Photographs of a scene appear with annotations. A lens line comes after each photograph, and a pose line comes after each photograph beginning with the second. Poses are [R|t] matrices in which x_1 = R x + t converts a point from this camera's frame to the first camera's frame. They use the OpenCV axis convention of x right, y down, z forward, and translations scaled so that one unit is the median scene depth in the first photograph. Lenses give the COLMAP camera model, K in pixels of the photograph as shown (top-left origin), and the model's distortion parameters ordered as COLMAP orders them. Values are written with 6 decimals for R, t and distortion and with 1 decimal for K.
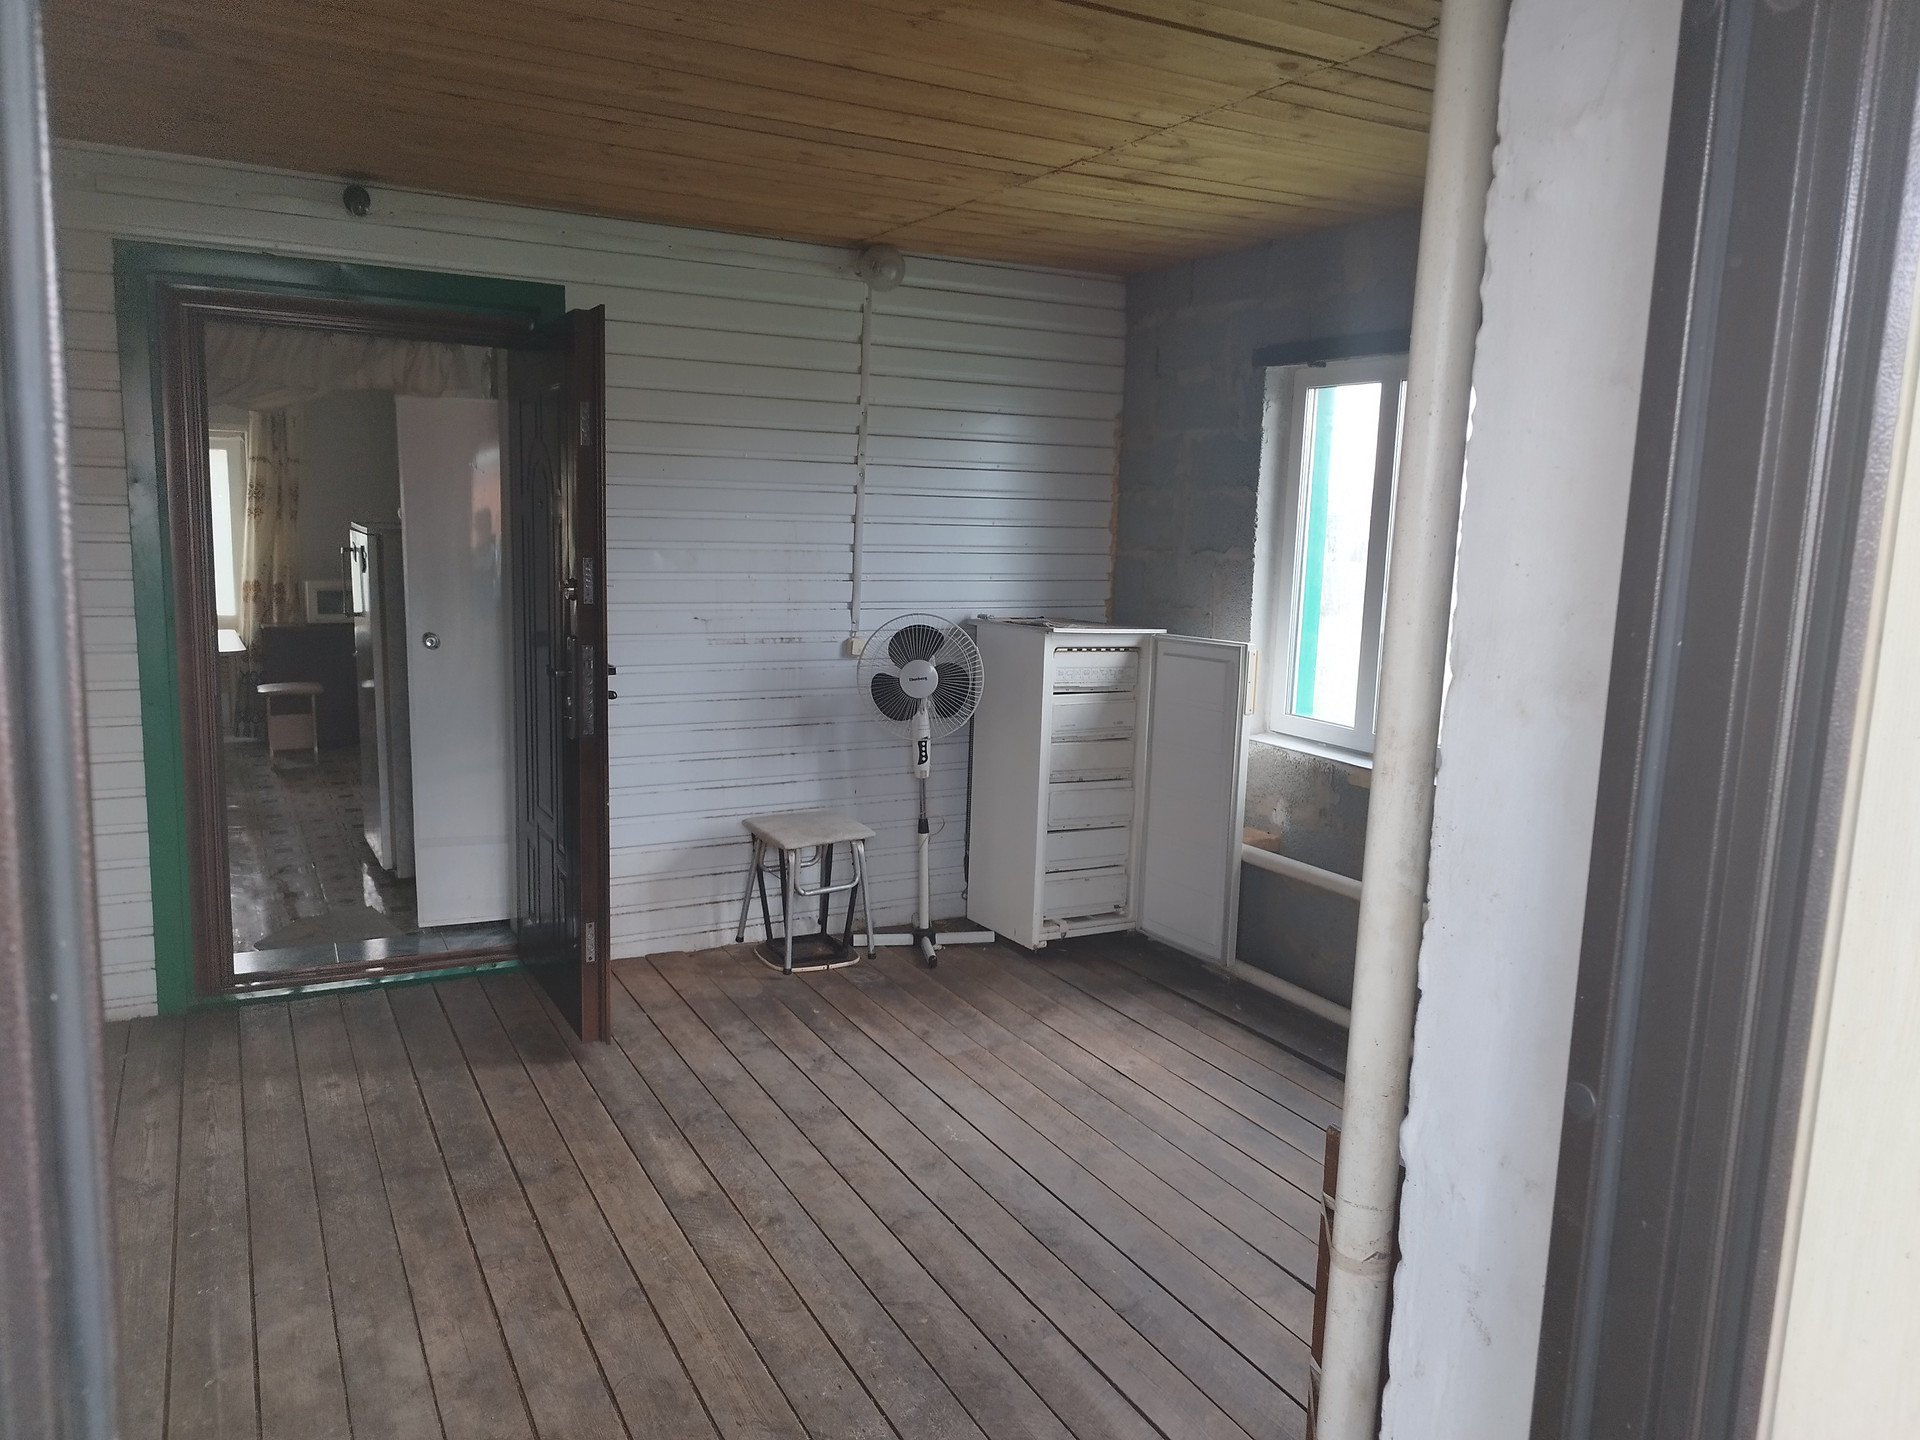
lens RADIAL K [[1393.4, 0, 960.0], [0, 1393.4, 720.0], [0, 0, 1]] dist [0.038941, 0.000229]
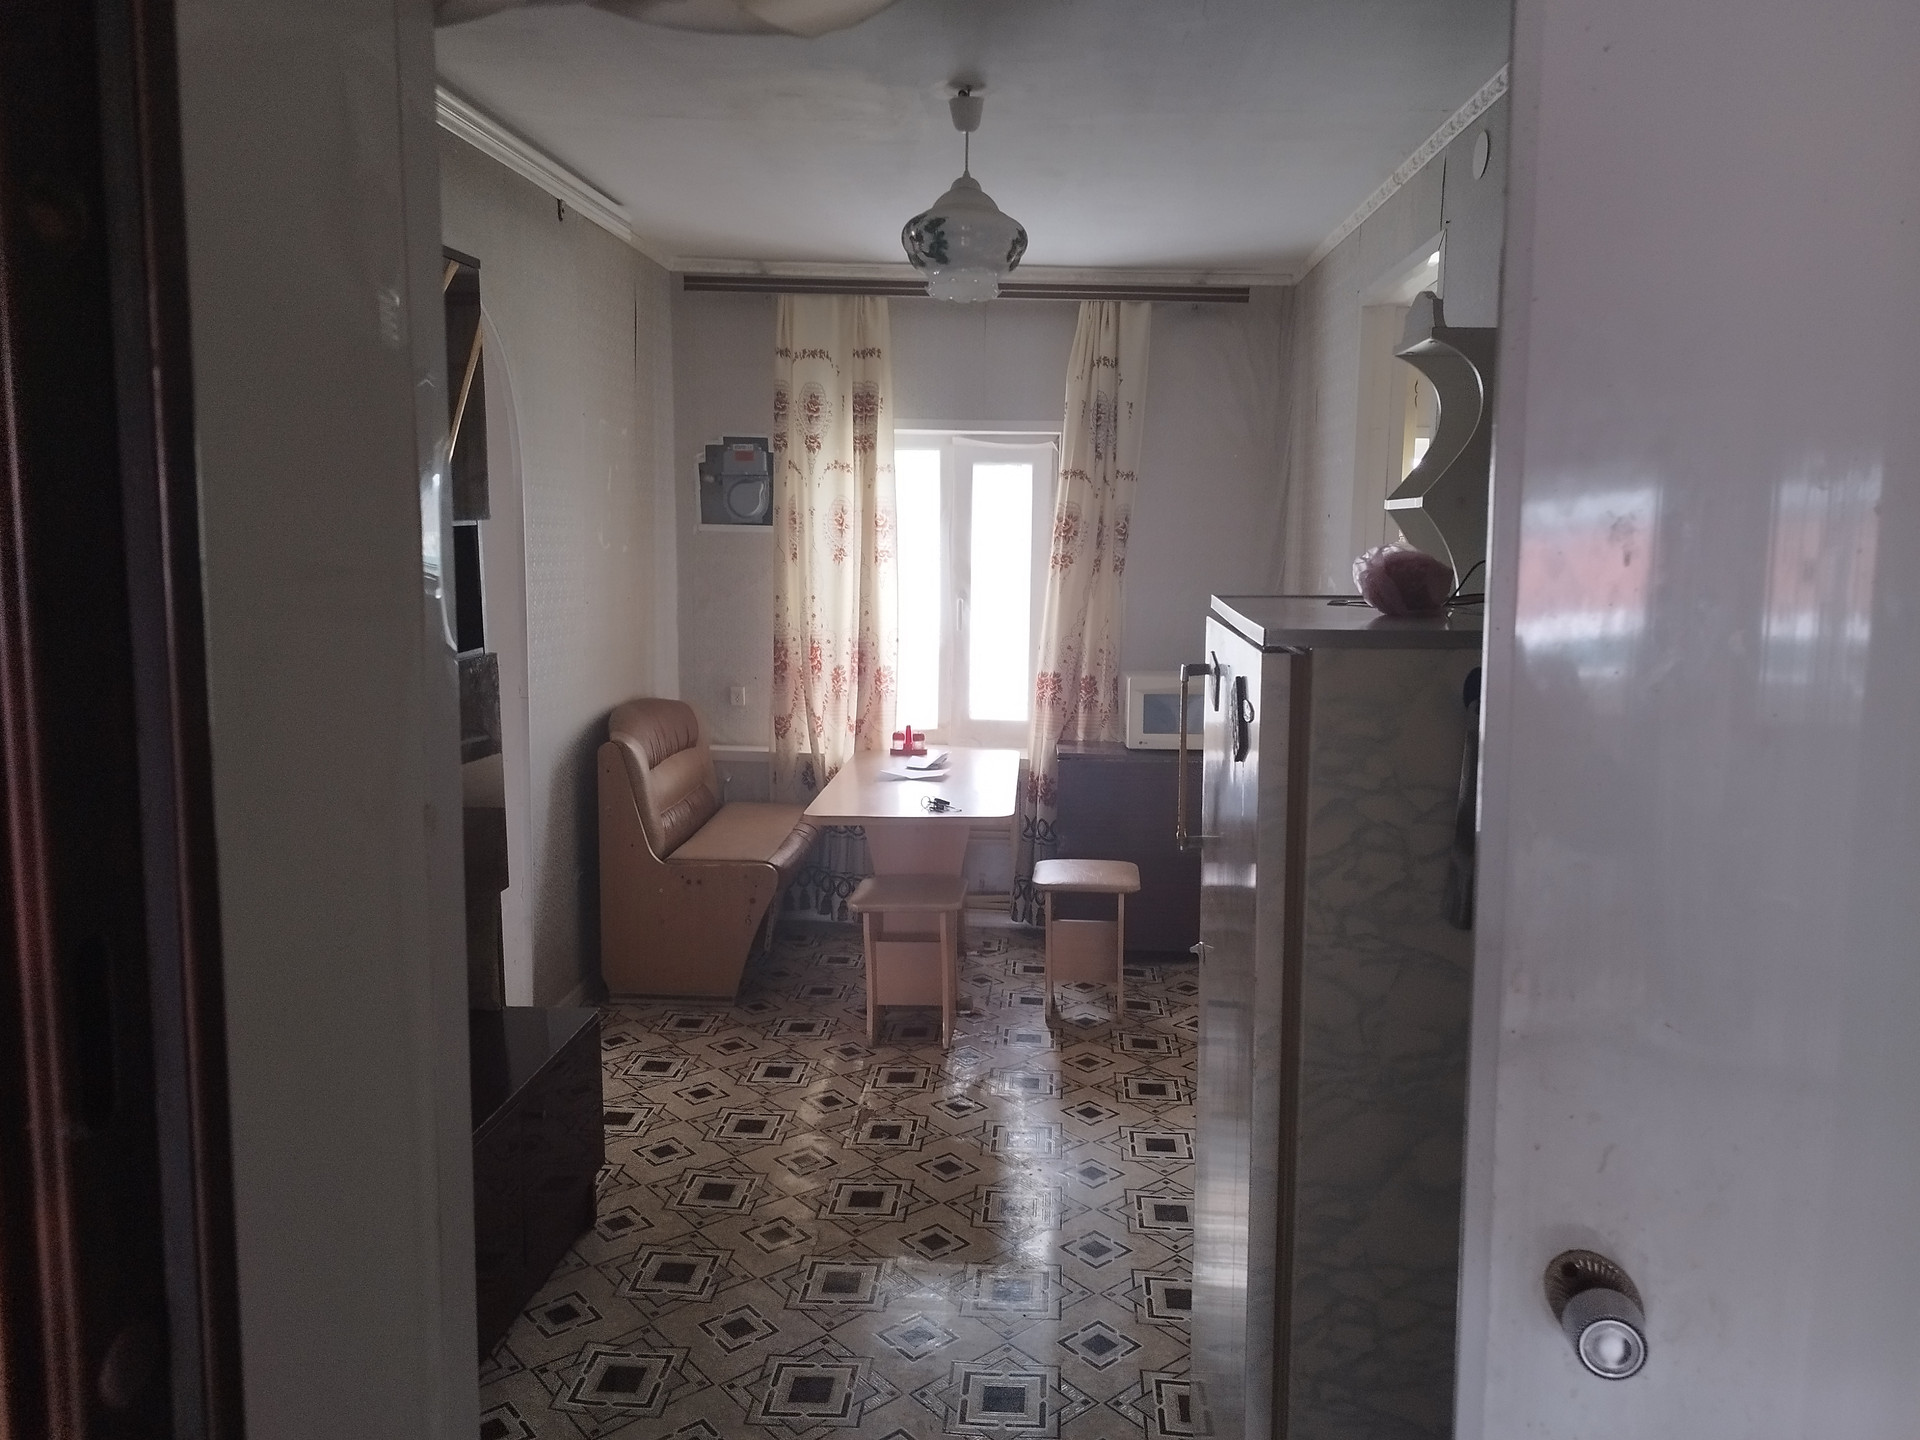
lens RADIAL K [[1625.5, 0, 960.0], [0, 1625.5, 720.0], [0, 0, 1]] dist [0.000421, -0.000060]
pose [[0.851251, 0.046420, -0.522702, -0.167693], [-0.069579, 0.997269, -0.024748, -0.058774], [0.520126, 0.057436, 0.852156, 0.382141]]
